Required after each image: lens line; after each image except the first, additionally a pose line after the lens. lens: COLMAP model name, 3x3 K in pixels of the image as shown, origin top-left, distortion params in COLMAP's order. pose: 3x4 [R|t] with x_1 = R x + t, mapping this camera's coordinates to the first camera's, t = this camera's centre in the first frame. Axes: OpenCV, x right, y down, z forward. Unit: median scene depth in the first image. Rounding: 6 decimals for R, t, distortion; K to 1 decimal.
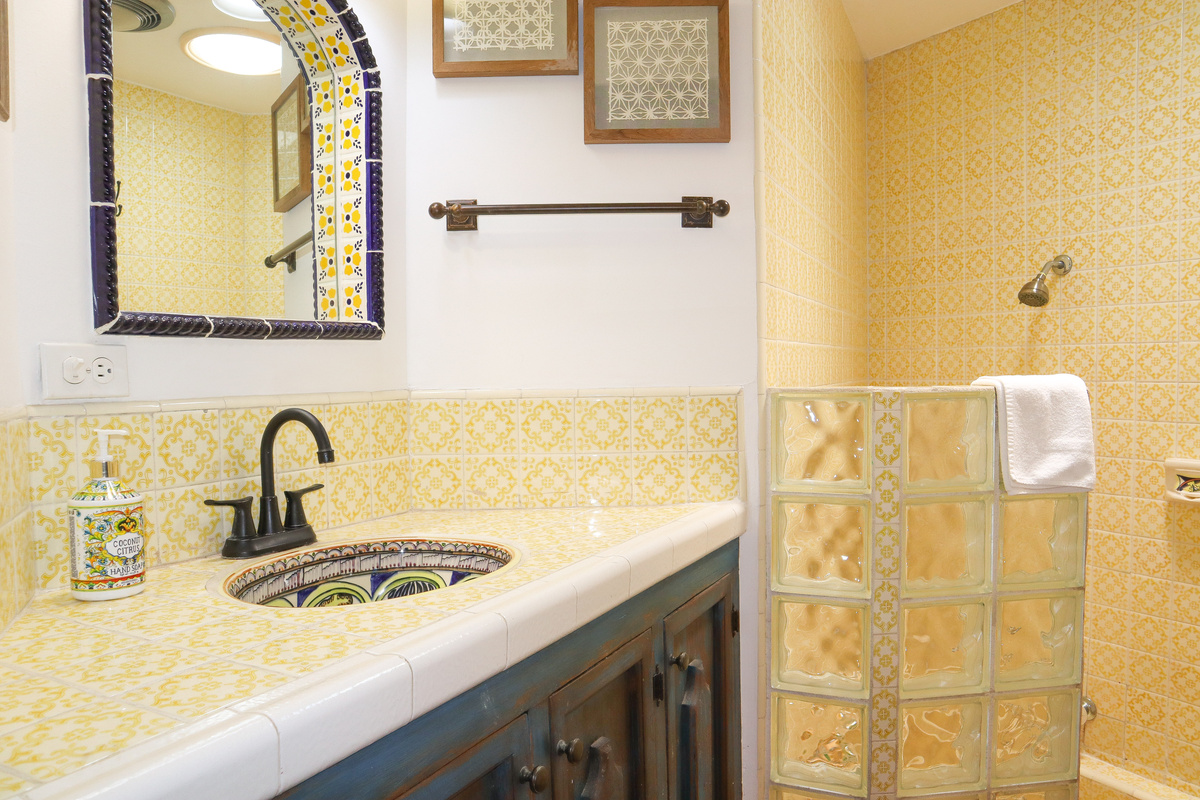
lens RADIAL K [[831.4, 0, 599.1], [0, 831.4, 409.9], [0, 0, 1]] dist [-0.130079, 0.082757]
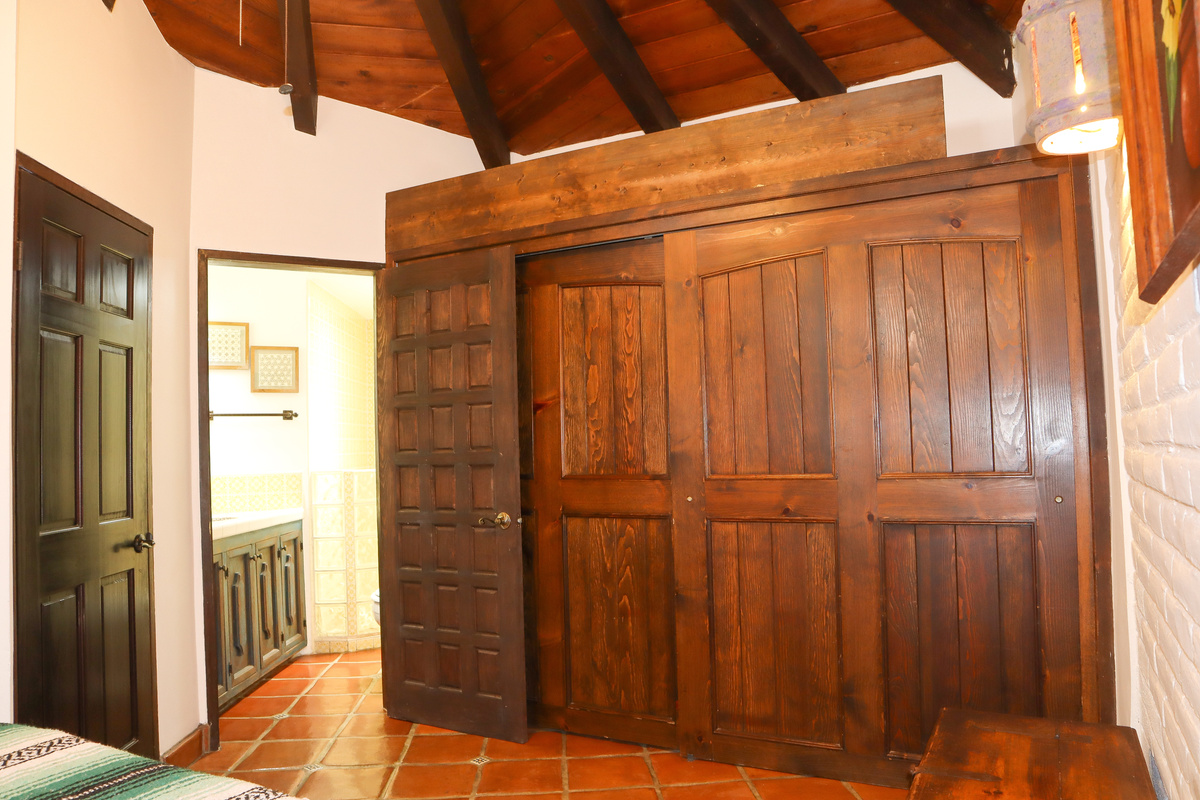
lens RADIAL K [[831.4, 0, 599.1], [0, 831.4, 409.9], [0, 0, 1]] dist [-0.130079, 0.082757]
pose [[0.881823, 0.010503, 0.471464, -0.300451], [0.034893, 0.995558, -0.087442, 0.051950], [-0.470288, 0.093559, 0.877540, -2.269112]]
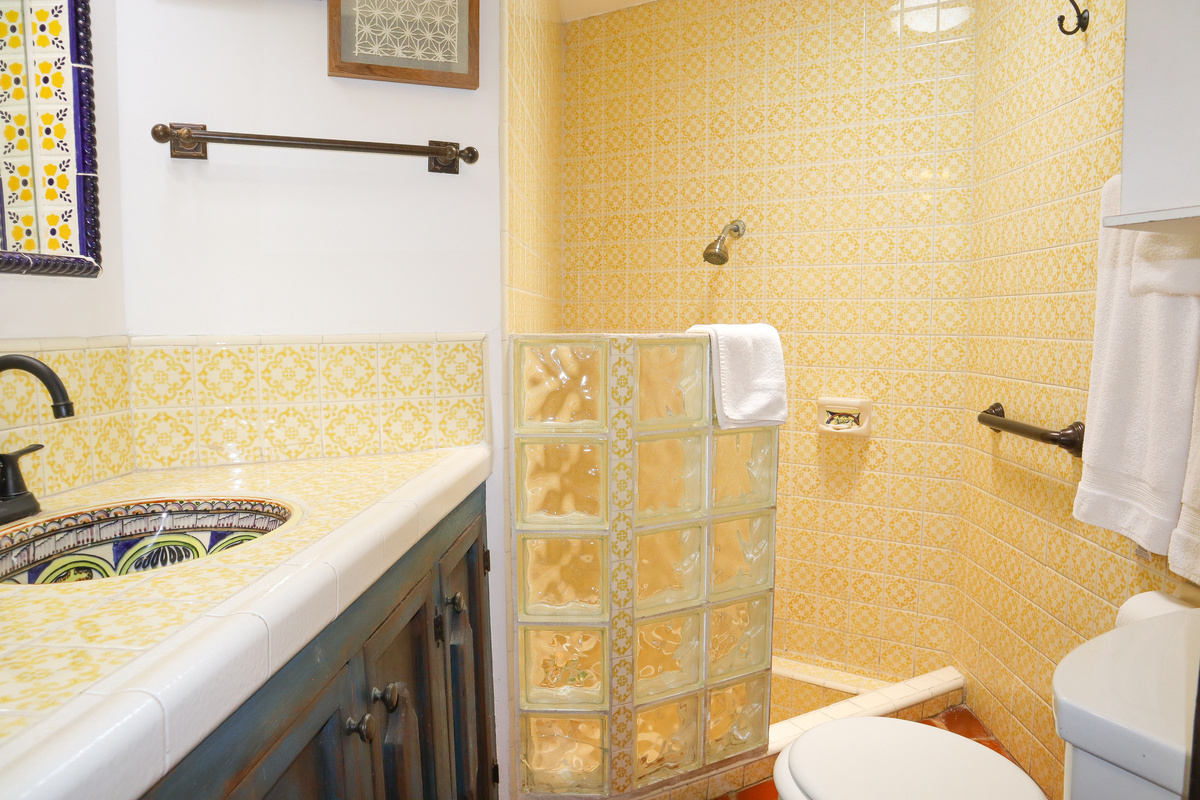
lens RADIAL K [[831.4, 0, 599.1], [0, 831.4, 409.9], [0, 0, 1]] dist [-0.130079, 0.082757]
pose [[0.914667, -0.029772, 0.403110, -0.116792], [0.007169, 0.998322, 0.057464, 0.009403], [-0.404144, -0.049671, 0.913346, 0.005608]]
